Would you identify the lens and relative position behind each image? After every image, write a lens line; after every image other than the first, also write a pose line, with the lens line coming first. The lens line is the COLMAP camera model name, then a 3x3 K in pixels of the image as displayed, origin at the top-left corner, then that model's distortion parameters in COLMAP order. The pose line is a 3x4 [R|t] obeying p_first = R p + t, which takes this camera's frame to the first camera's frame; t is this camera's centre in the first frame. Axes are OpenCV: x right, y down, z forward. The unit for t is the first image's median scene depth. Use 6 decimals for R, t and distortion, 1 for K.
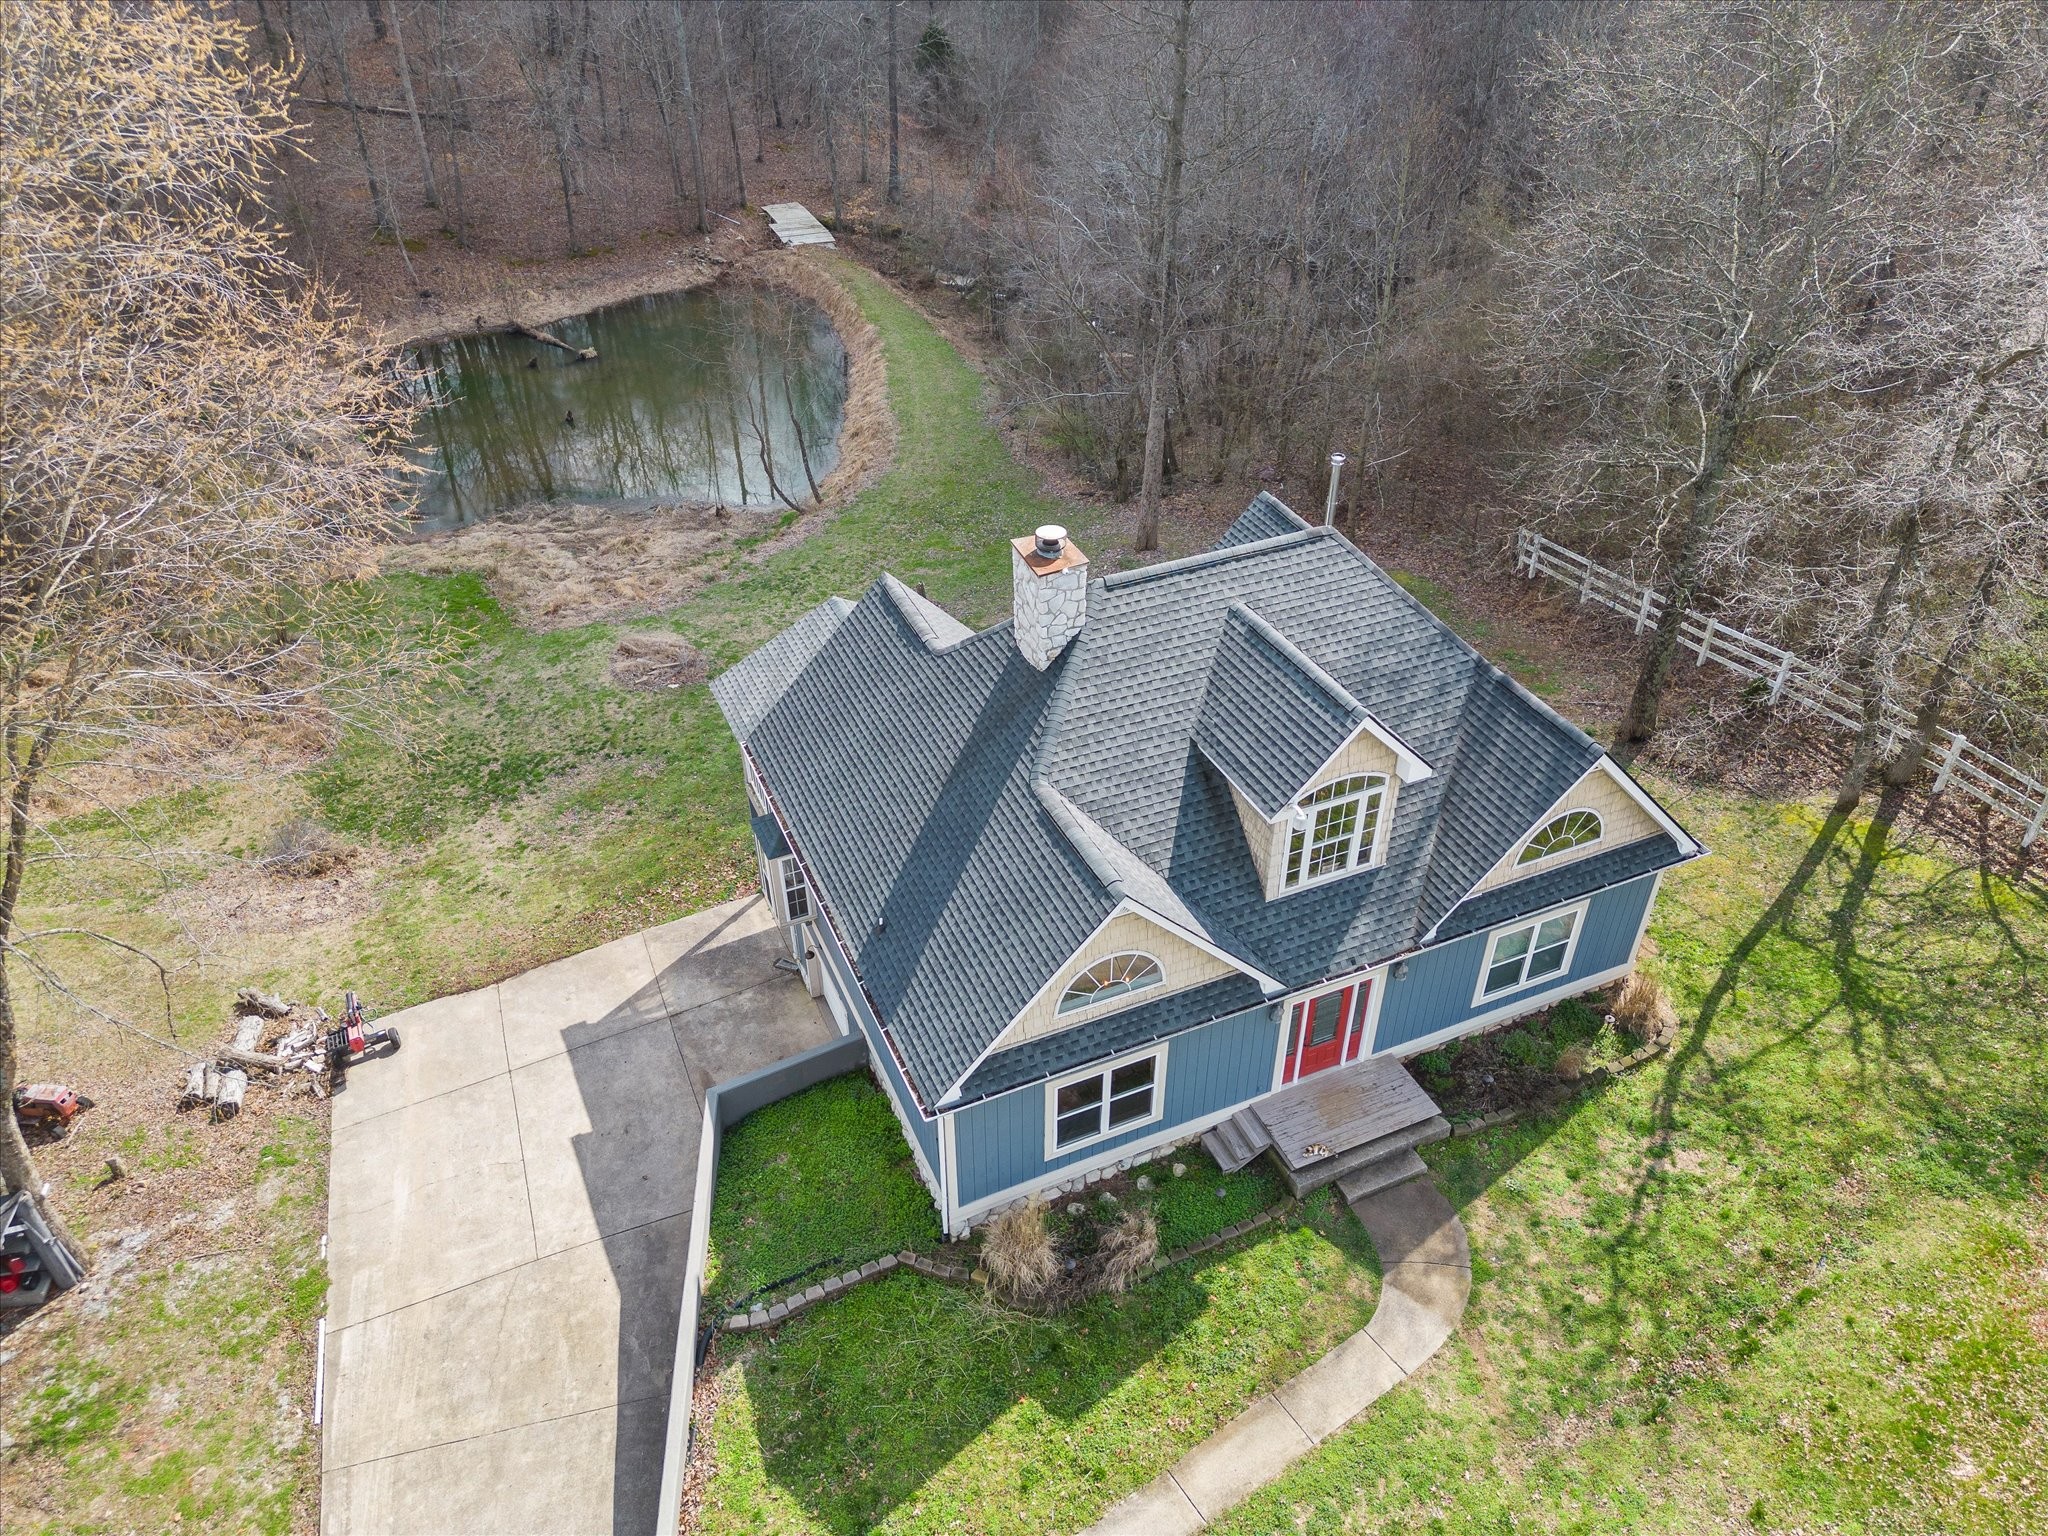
lens RADIAL K [[1447.6, 0, 1036.2], [0, 1447.6, 753.7], [0, 0, 1]] dist [0.051656, -0.045735]
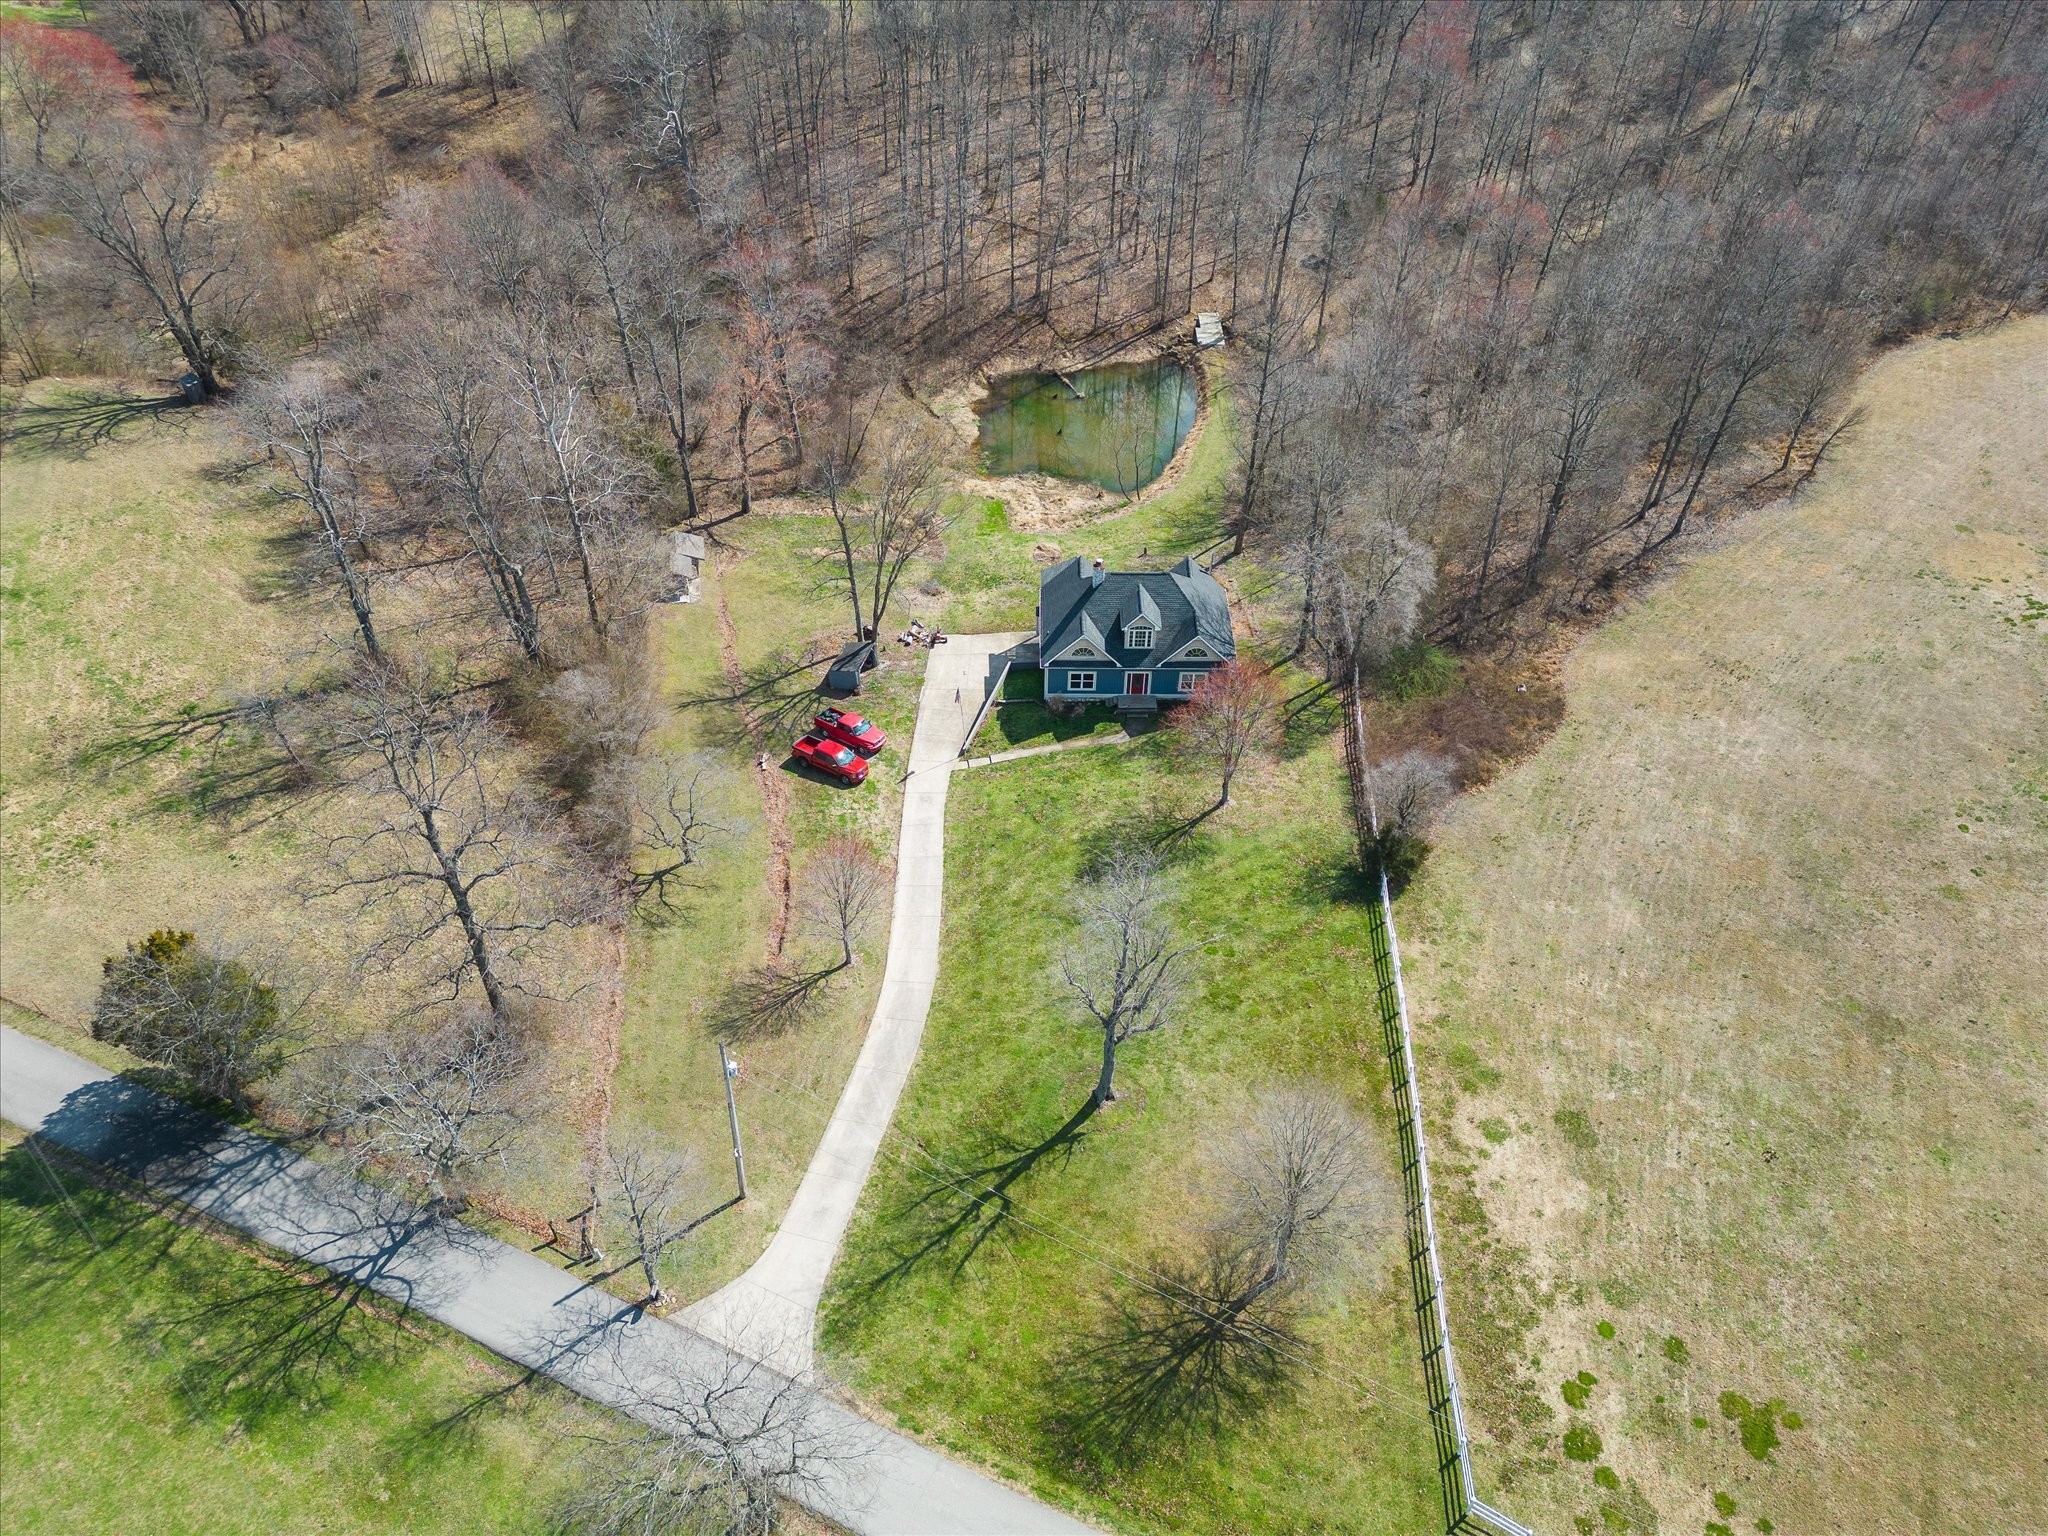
lens RADIAL K [[1447.6, 0, 1033.2], [0, 1447.6, 773.6], [0, 0, 1]] dist [0.051656, -0.045735]
pose [[0.911071, 0.284305, -0.298529, 1.375541], [-0.249852, 0.956799, 0.148693, -0.130703], [0.327907, -0.060882, 0.942746, -3.465449]]
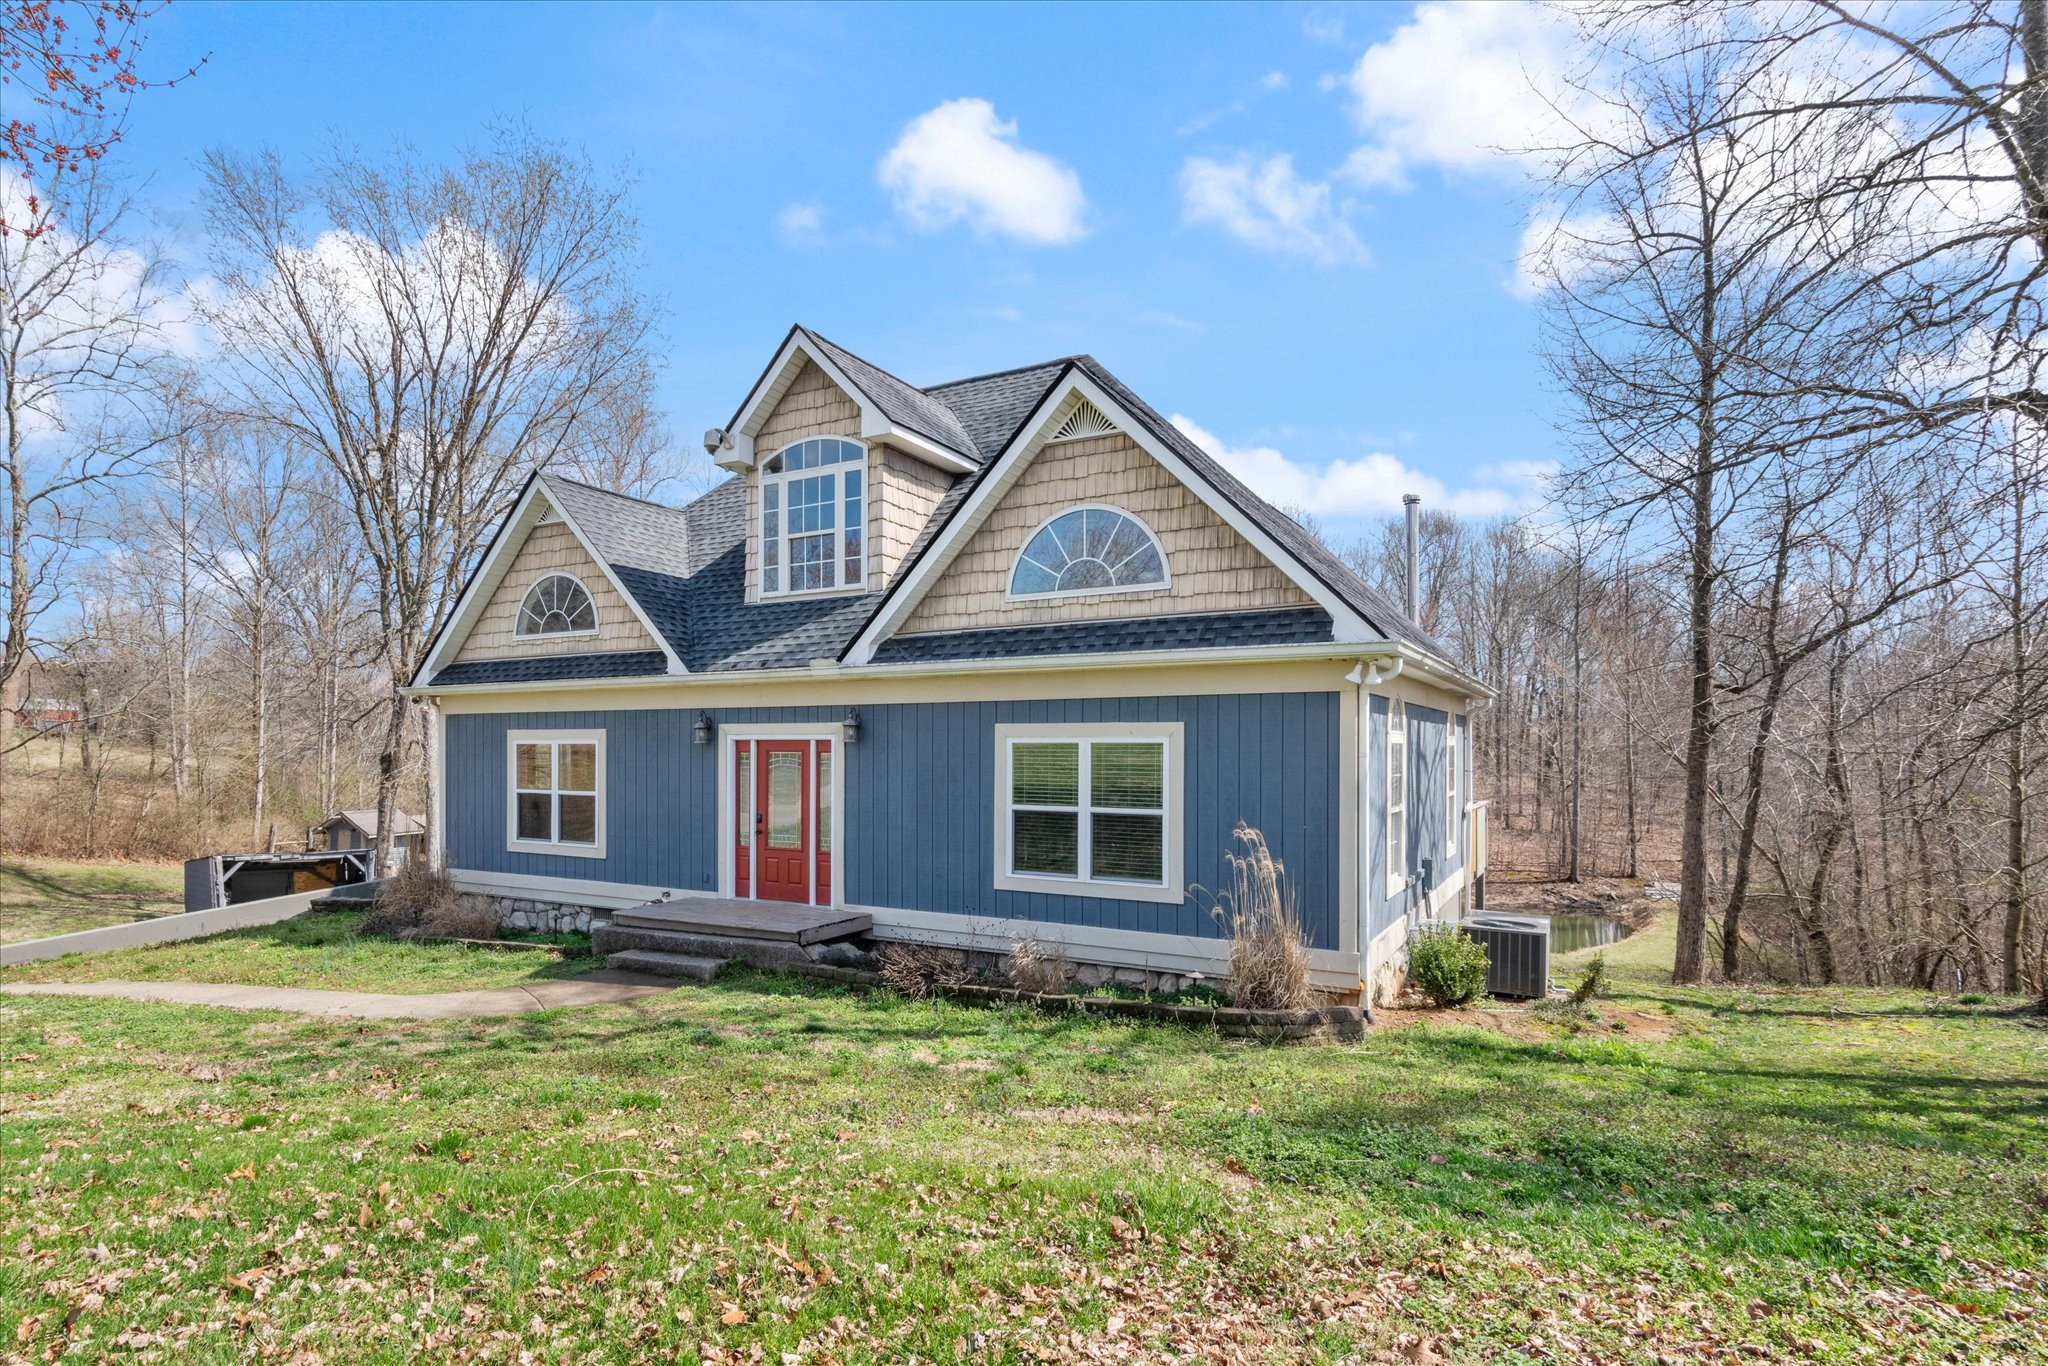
lens RADIAL K [[991.8, 0, 993.3], [0, 991.8, 753.3], [0, 0, 1]] dist [0.022536, -0.001190]
pose [[0.584204, 0.001110, -0.811606, 0.707827], [-0.482342, 0.804713, -0.346096, 0.300116], [0.652726, 0.593663, 0.470652, 0.851386]]
